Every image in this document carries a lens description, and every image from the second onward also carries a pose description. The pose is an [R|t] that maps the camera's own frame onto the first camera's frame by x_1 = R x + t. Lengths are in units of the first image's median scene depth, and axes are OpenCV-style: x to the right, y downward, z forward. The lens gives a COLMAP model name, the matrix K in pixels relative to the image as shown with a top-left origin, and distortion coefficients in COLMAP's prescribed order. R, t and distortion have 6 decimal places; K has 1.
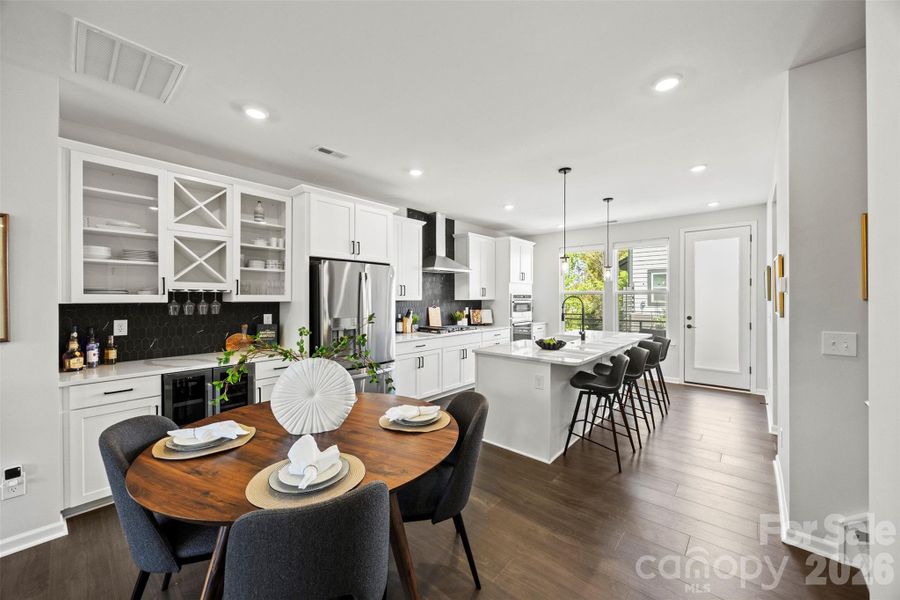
lens RADIAL K [[342.6, 0, 451.3], [0, 342.6, 298.8], [0, 0, 1]] dist [0.000605, -0.000005]
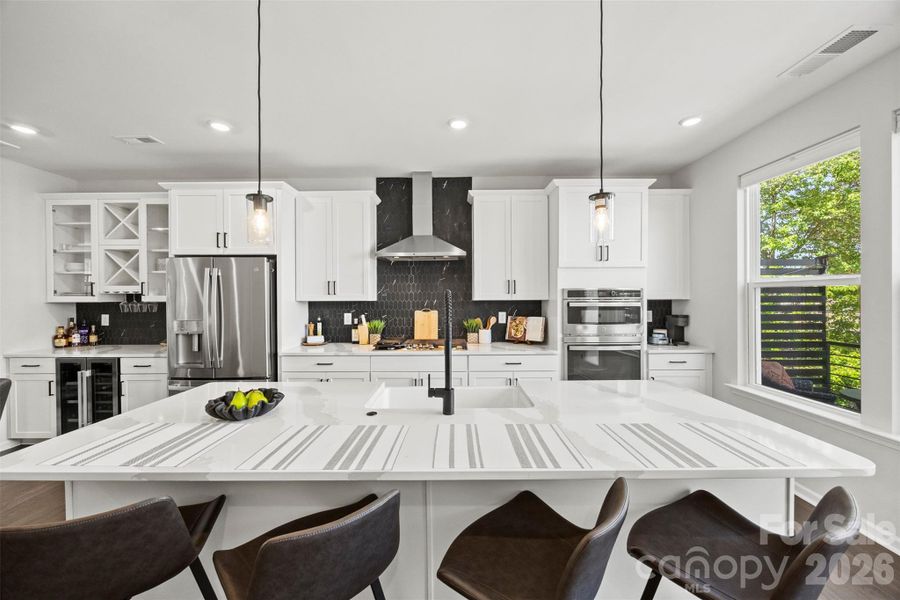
lens RADIAL K [[342.6, 0, 450.2], [0, 342.6, 299.6], [0, 0, 1]] dist [0.000605, -0.000005]
pose [[0.650455, 0.005043, -0.759528, 0.535885], [0.002832, 0.999955, 0.009065, -0.003771], [0.759540, -0.008048, 0.650411, 0.623481]]
